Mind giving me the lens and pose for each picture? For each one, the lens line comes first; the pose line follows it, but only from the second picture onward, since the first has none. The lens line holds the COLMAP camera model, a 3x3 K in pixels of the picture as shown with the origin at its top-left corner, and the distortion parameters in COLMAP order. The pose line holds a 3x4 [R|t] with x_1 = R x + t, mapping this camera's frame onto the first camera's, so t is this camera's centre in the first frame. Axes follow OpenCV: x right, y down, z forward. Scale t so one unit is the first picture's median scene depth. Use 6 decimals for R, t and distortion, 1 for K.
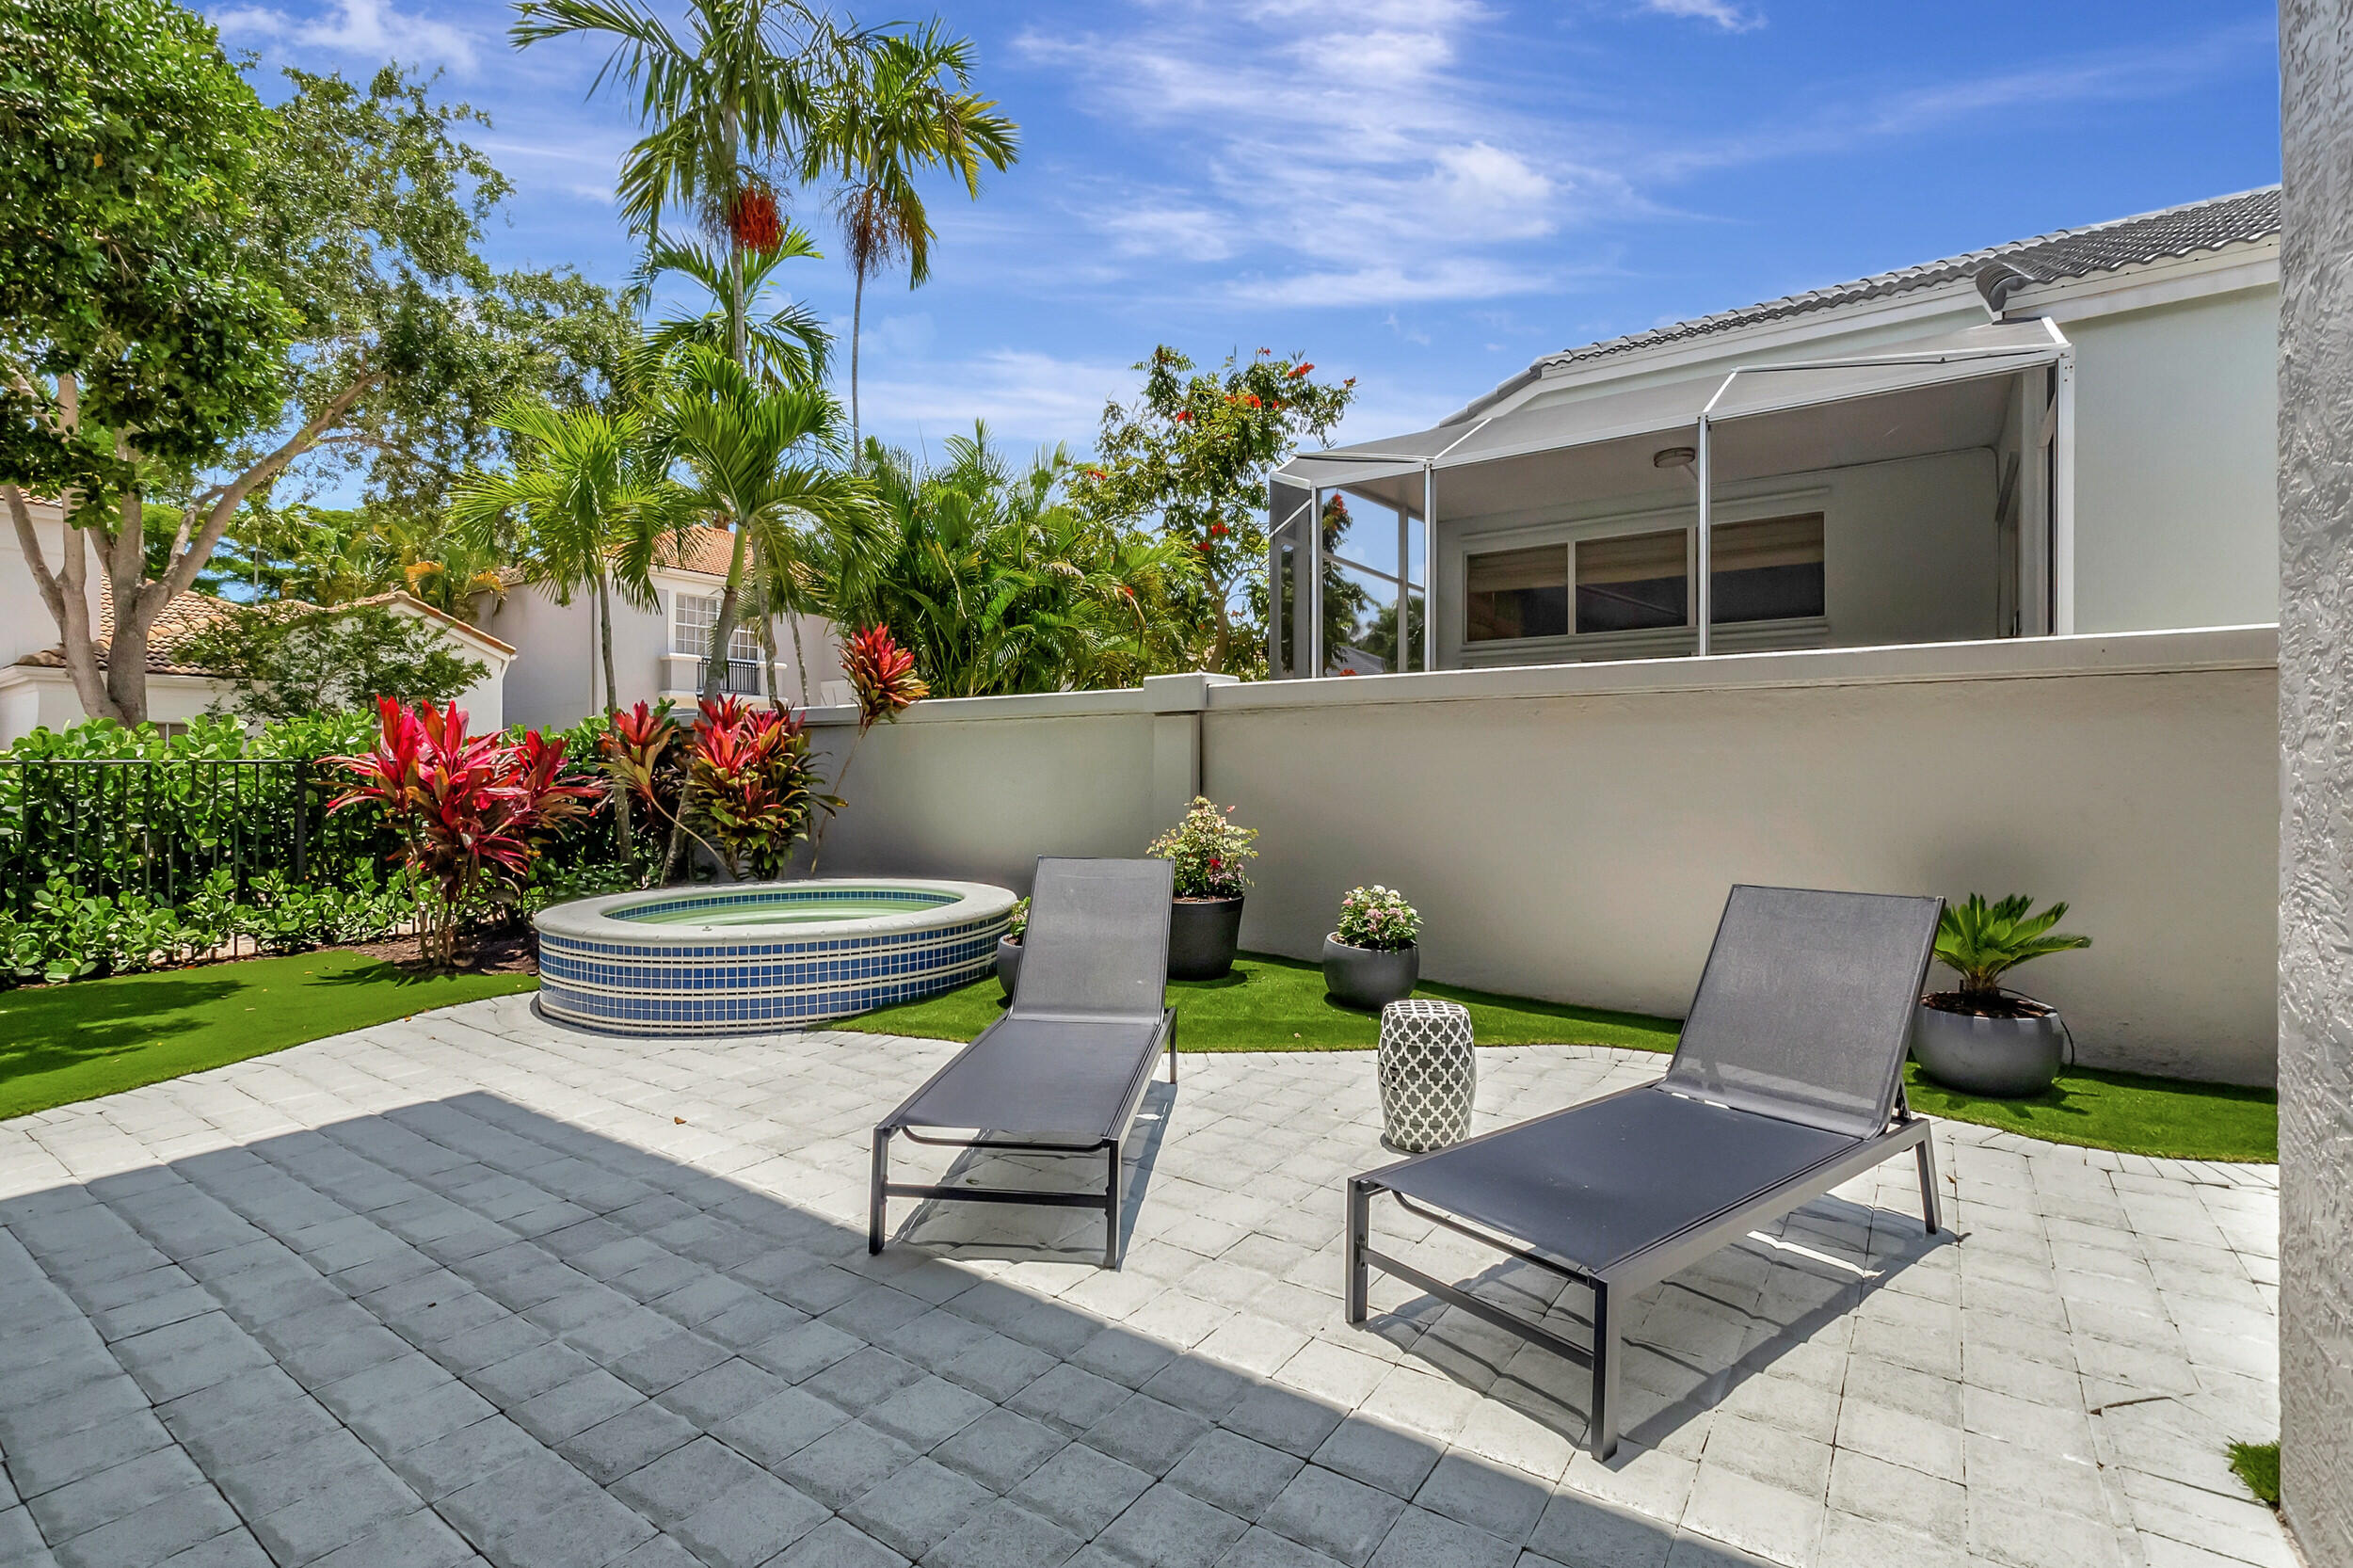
lens RADIAL K [[1080.7, 0, 1203.2], [0, 1080.7, 779.7], [0, 0, 1]] dist [-0.014555, -0.000178]
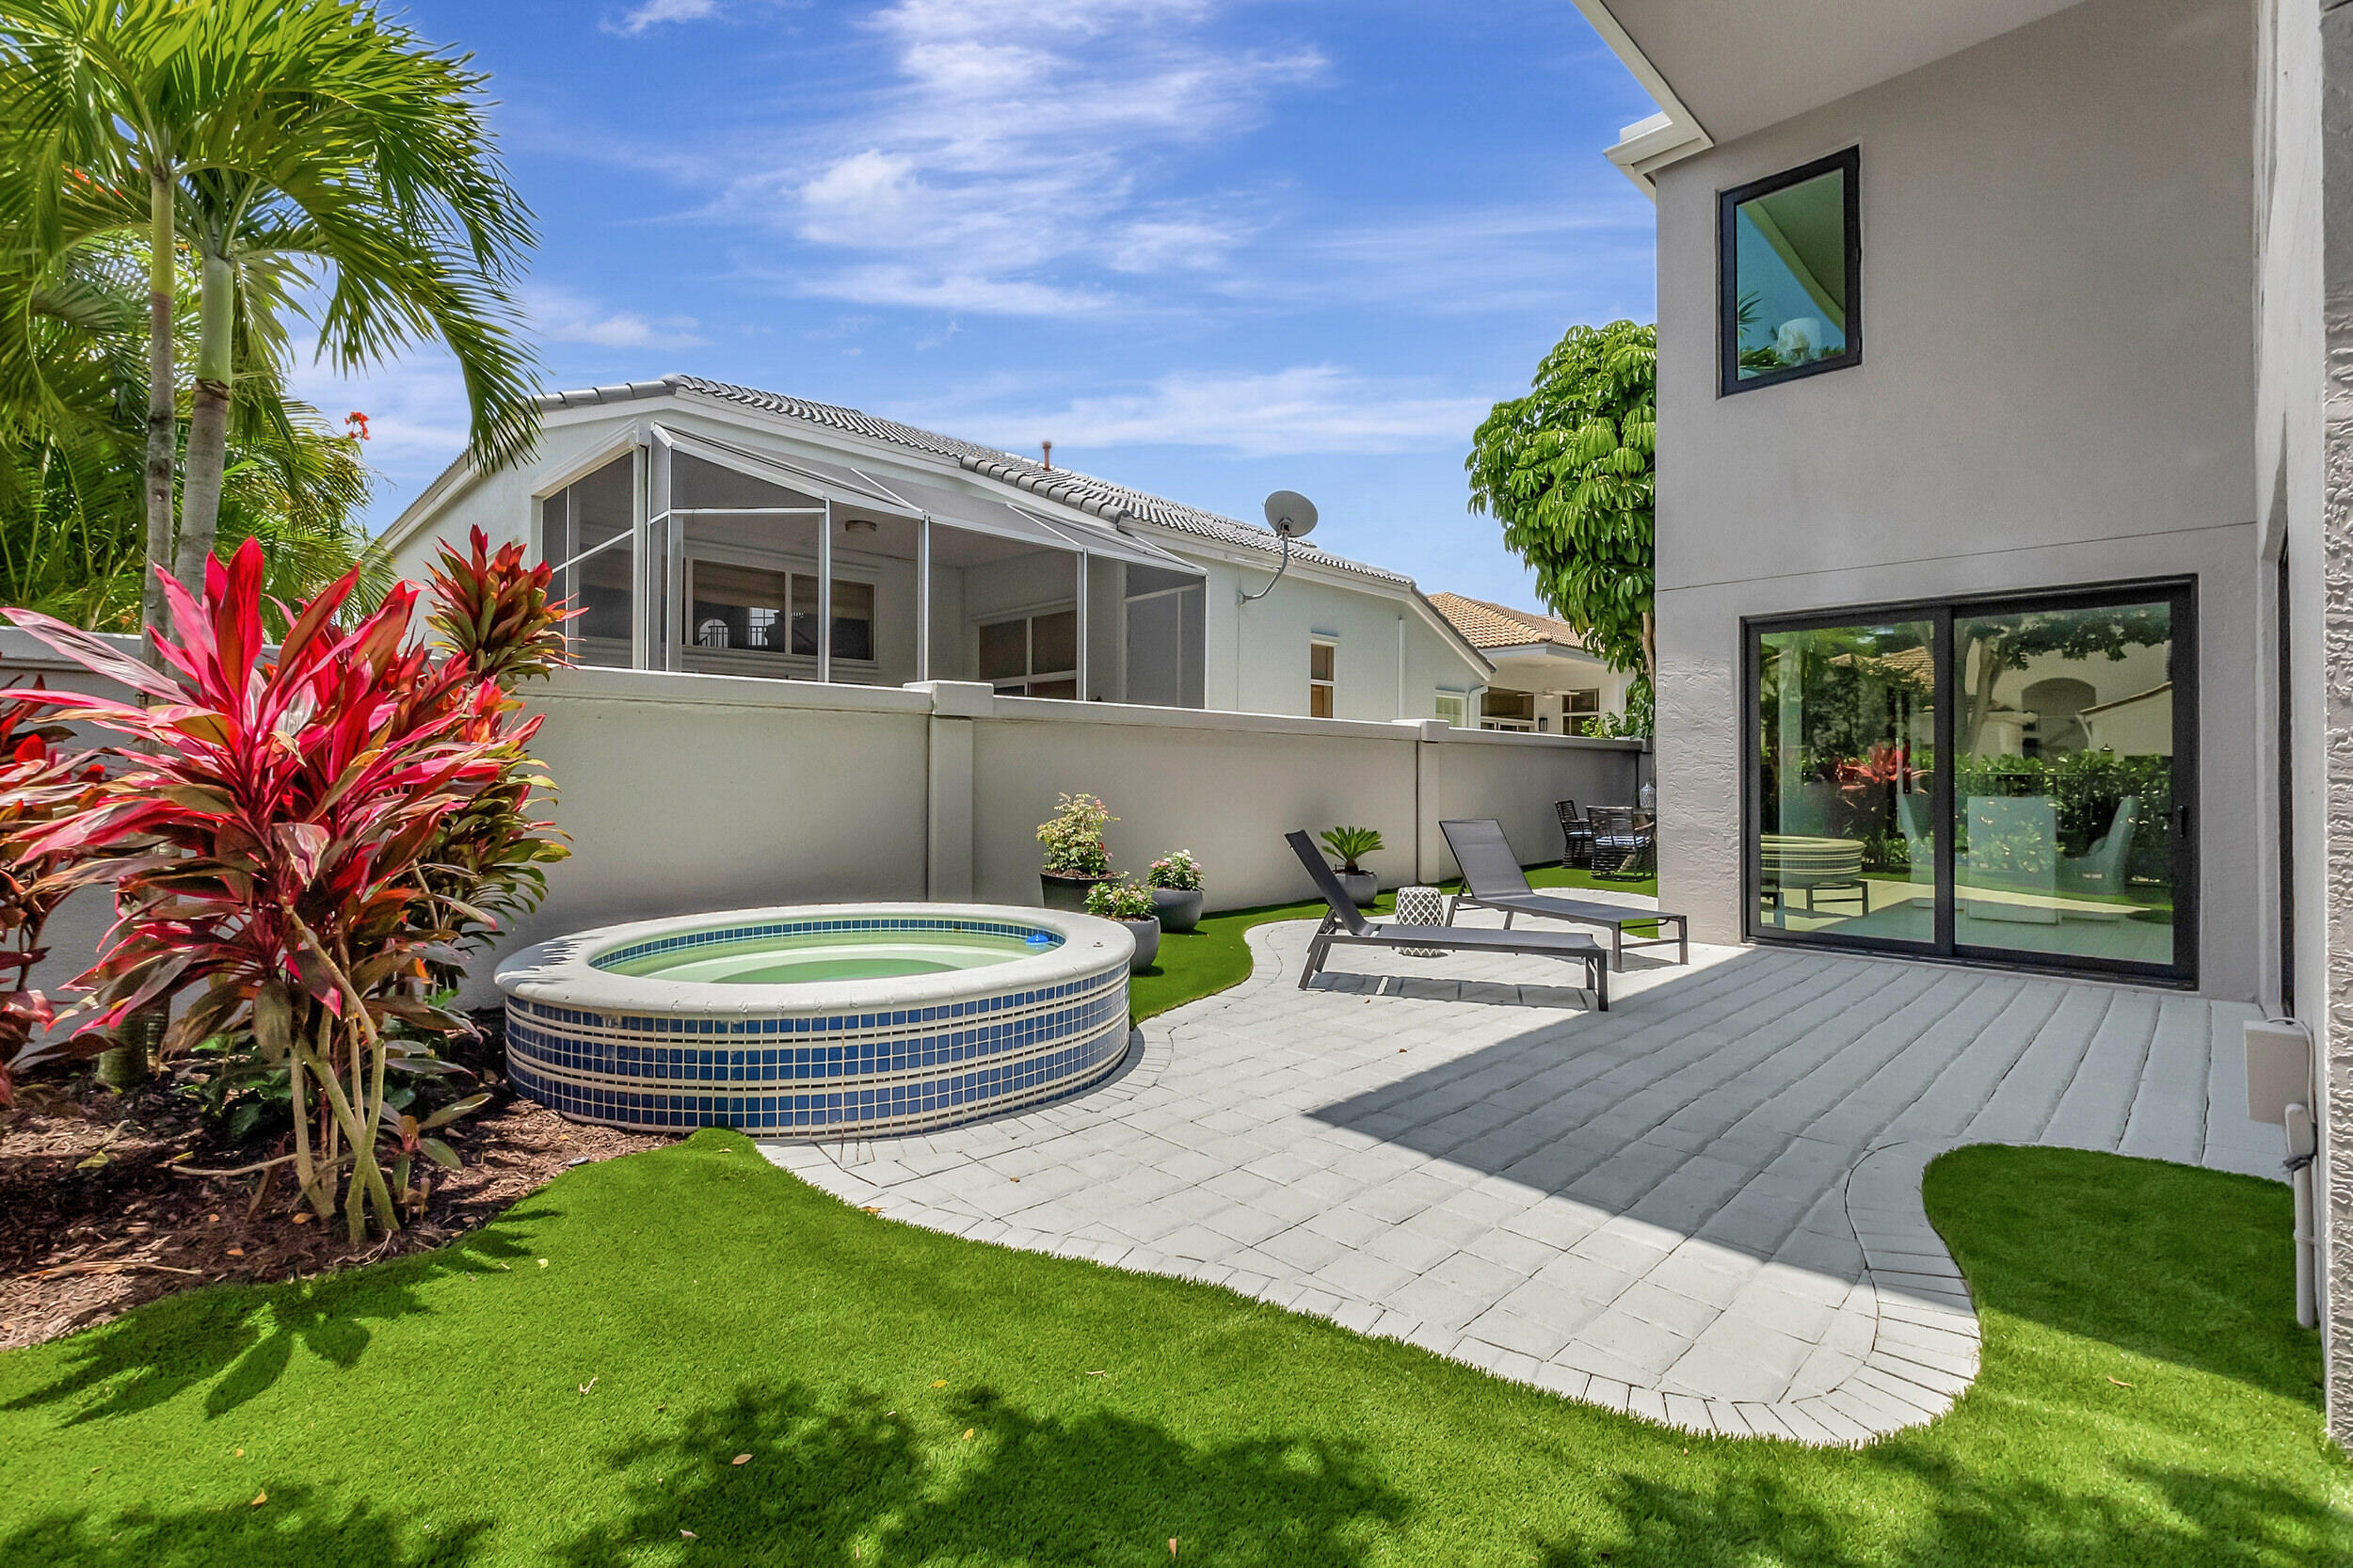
lens RADIAL K [[1019.8, 0, 1163.7], [0, 1019.8, 769.2], [0, 0, 1]] dist [-0.011696, 0.000350]
pose [[0.196451, 0.009463, 0.980468, -0.610024], [0.001731, 0.999949, -0.009998, -0.000252], [-0.980512, 0.003662, 0.196424, 0.369891]]
